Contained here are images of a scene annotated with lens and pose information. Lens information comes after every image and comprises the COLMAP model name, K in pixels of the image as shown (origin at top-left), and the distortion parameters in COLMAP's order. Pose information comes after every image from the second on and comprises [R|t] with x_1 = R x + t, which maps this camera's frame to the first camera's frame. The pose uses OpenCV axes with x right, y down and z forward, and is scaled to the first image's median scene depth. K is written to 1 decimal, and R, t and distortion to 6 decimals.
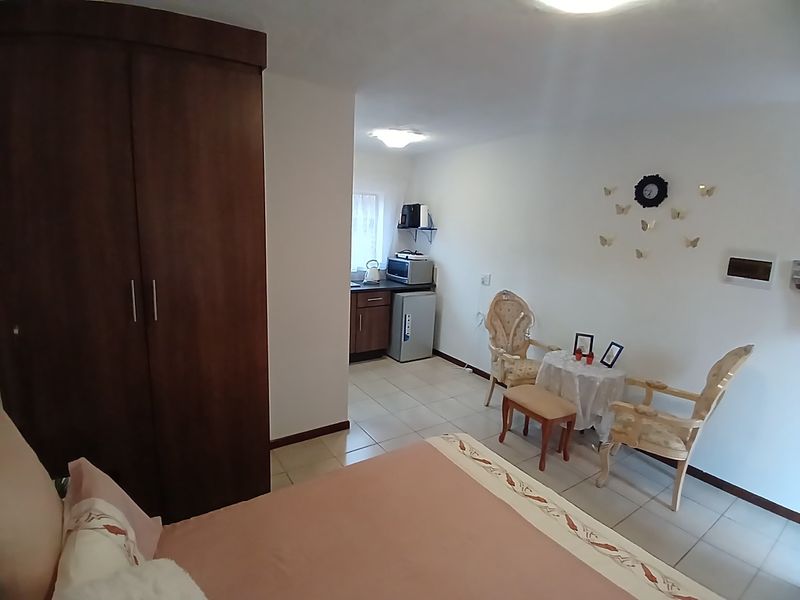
lens RADIAL K [[403.2, 0, 396.7], [0, 403.2, 305.6], [0, 0, 1]] dist [0.000586, -0.007987]
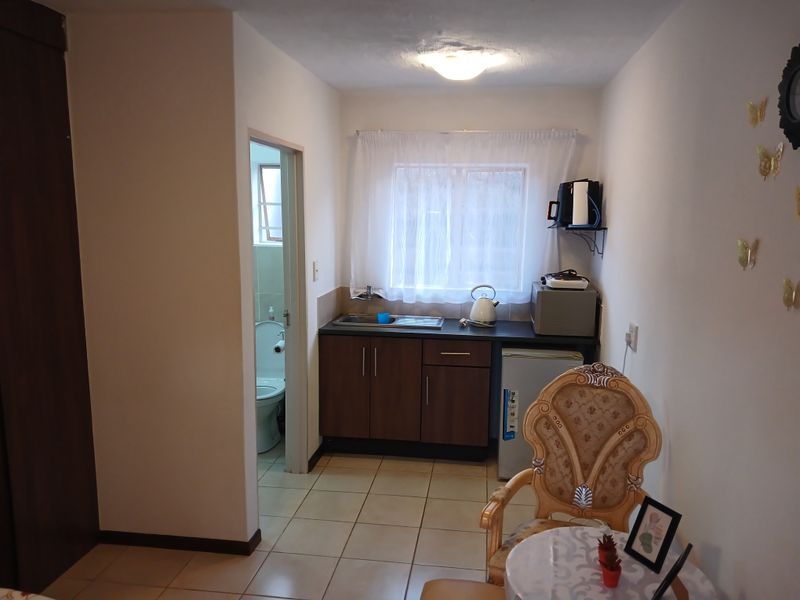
lens RADIAL K [[620.1, 0, 398.2], [0, 620.1, 315.6], [0, 0, 1]] dist [0.037372, -0.055500]
pose [[0.748745, 0.072857, -0.658842, 0.514642], [-0.112260, 0.993521, -0.017712, -0.050339], [0.653283, 0.087223, 0.752073, 0.326137]]
